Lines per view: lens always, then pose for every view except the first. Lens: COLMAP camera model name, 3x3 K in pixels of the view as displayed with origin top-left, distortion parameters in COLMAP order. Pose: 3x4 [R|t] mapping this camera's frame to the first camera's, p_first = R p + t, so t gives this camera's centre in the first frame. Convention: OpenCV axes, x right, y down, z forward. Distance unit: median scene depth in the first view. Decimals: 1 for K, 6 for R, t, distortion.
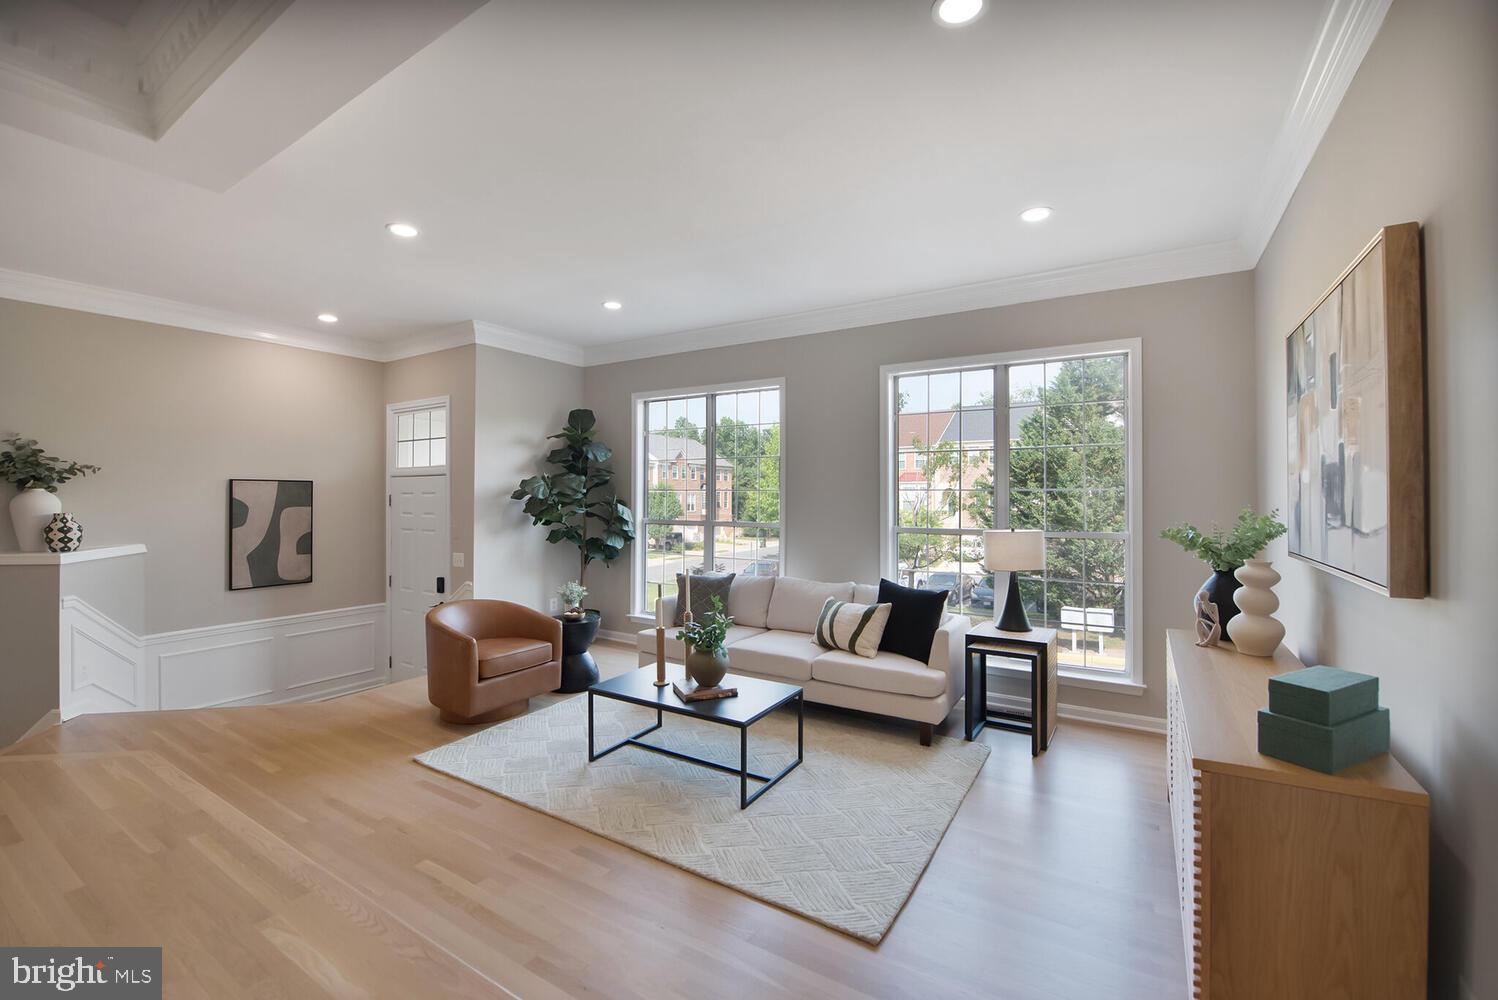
lens RADIAL K [[619.0, 0, 753.8], [0, 619.0, 491.8], [0, 0, 1]] dist [-0.027065, -0.000107]
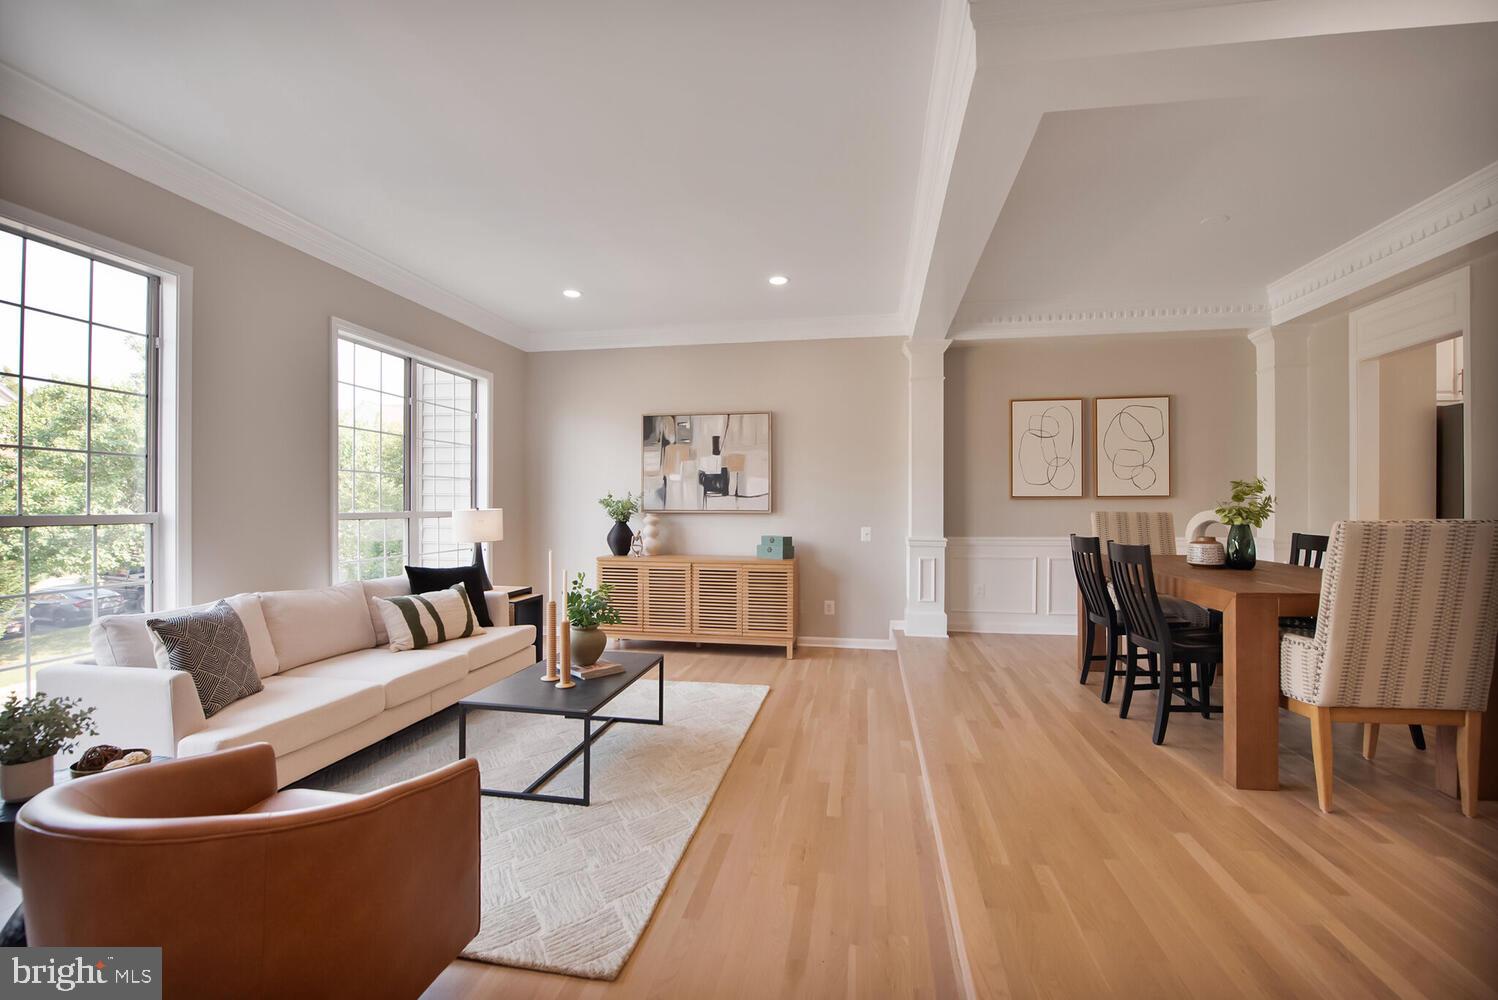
lens RADIAL K [[612.7, 0, 749.0], [0, 612.7, 500.0], [0, 0, 1]] dist [-0.027278, -0.000232]
pose [[-0.351082, 0.001189, 0.936344, -0.693557], [-0.011930, 0.999912, -0.005743, 0.035396], [-0.936269, -0.013186, -0.351037, 0.708971]]
